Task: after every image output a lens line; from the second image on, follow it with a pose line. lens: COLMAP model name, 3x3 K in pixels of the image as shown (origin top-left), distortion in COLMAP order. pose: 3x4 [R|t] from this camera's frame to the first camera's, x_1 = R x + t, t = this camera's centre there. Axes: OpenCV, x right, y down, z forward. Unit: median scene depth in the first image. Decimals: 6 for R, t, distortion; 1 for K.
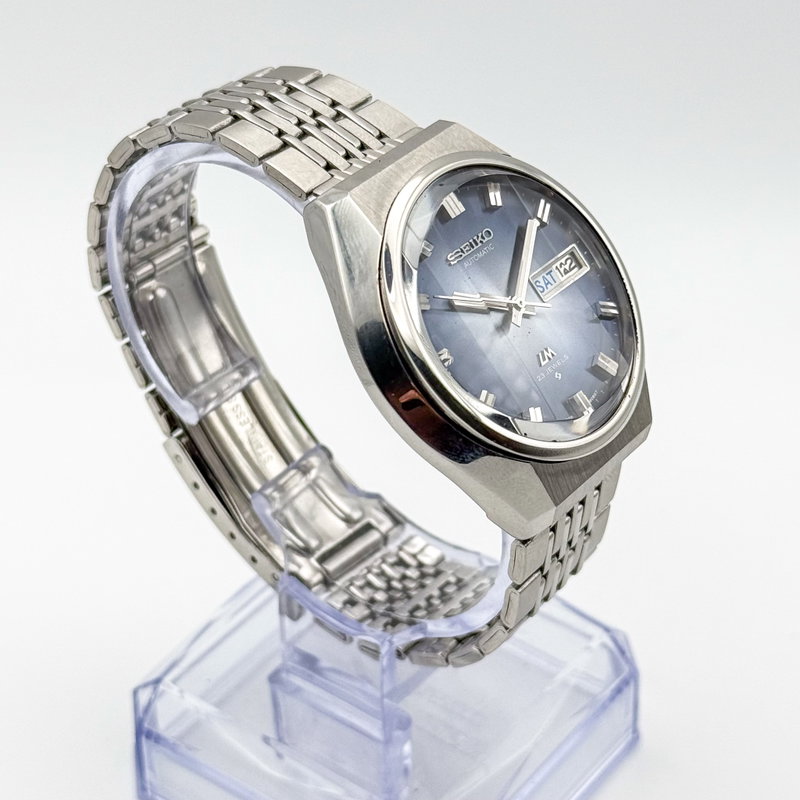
lens RADIAL K [[2129.0, 0, 400.0], [0, 2129.0, 400.0], [0, 0, 1]] dist [0.006473, -0.101678]
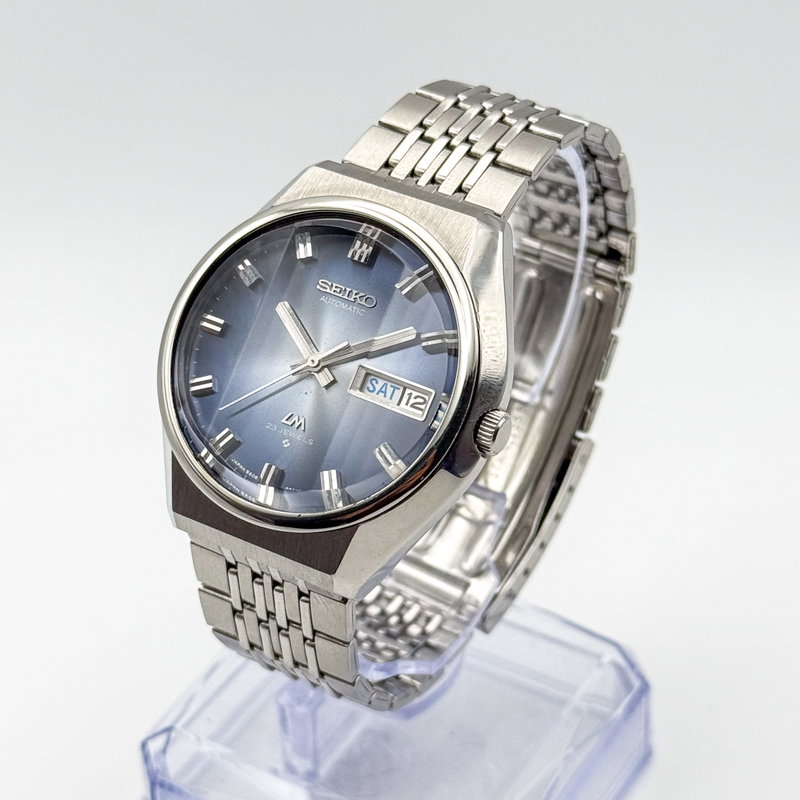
lens RADIAL K [[2129.0, 0, 400.0], [0, 2129.0, 400.0], [0, 0, 1]] dist [0.006473, -0.101678]
pose [[0.128215, 0.594540, -0.793778, 0.831679], [-0.598740, 0.684466, 0.415953, -0.455232], [0.790614, 0.421935, 0.443733, 0.605486]]
